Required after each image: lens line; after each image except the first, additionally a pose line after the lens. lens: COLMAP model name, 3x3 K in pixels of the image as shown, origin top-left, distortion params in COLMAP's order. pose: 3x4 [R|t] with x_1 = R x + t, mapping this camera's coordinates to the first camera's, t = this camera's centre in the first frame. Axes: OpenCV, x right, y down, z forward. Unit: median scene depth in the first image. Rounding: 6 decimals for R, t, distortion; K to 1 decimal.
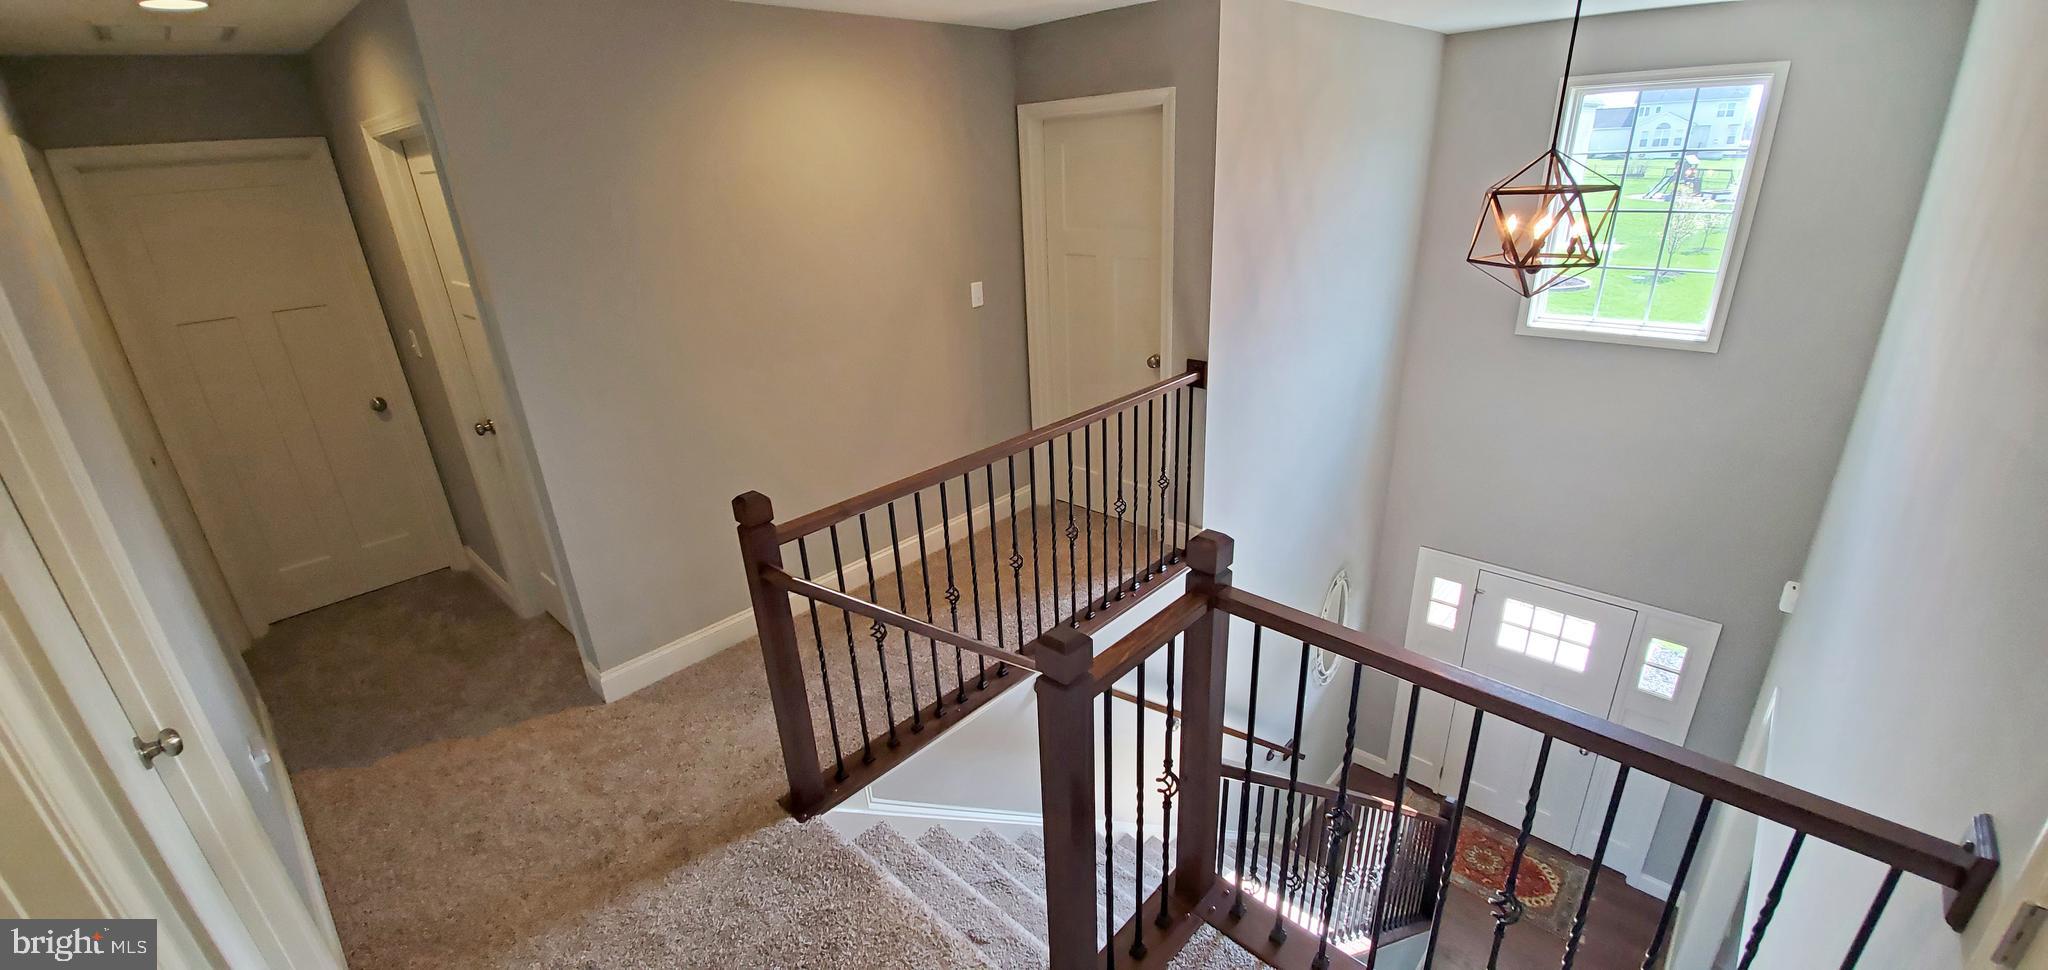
lens RADIAL K [[813.7, 0, 1027.3], [0, 813.7, 503.0], [0, 0, 1]] dist [-0.009814, -0.000134]
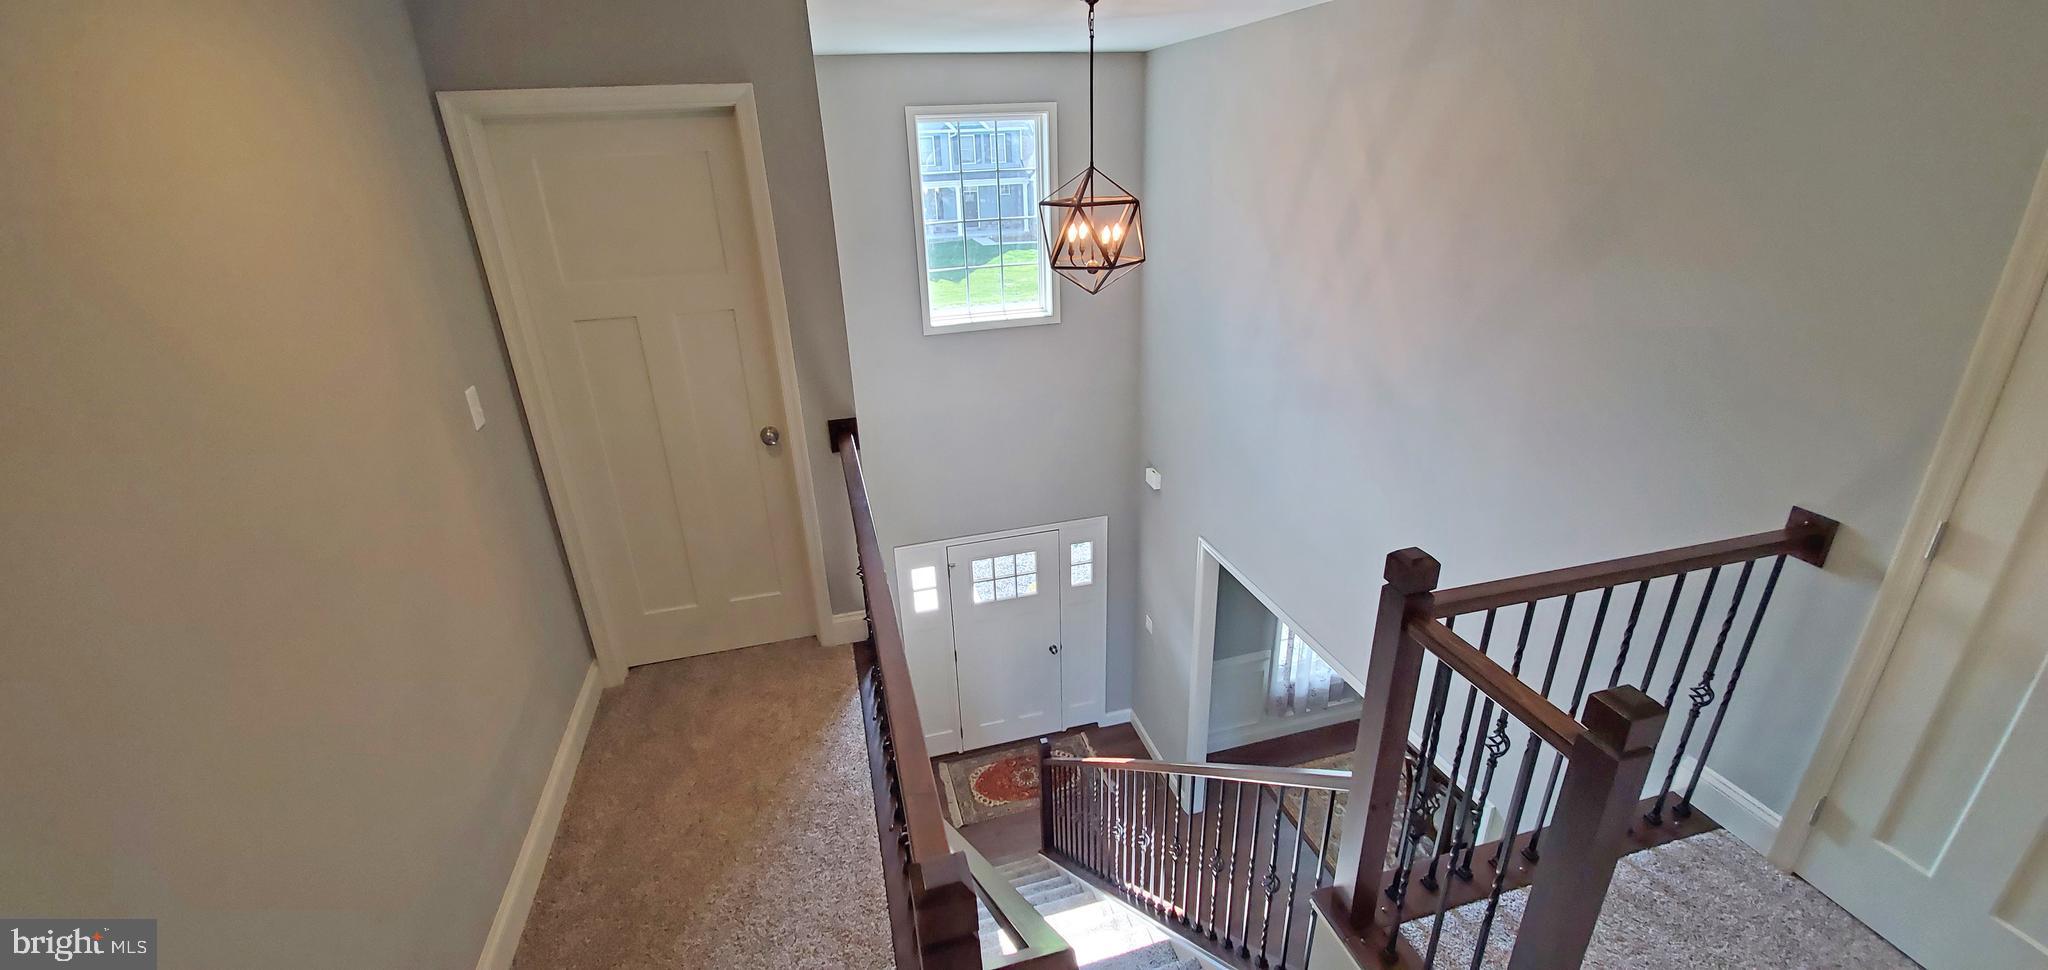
lens RADIAL K [[813.7, 0, 1027.3], [0, 813.7, 503.0], [0, 0, 1]] dist [-0.009814, -0.000134]
pose [[0.526704, -0.317477, 0.788538, -0.287968], [0.340020, 0.928880, 0.146864, -0.119078], [-0.779082, 0.190765, 0.597193, 0.292637]]
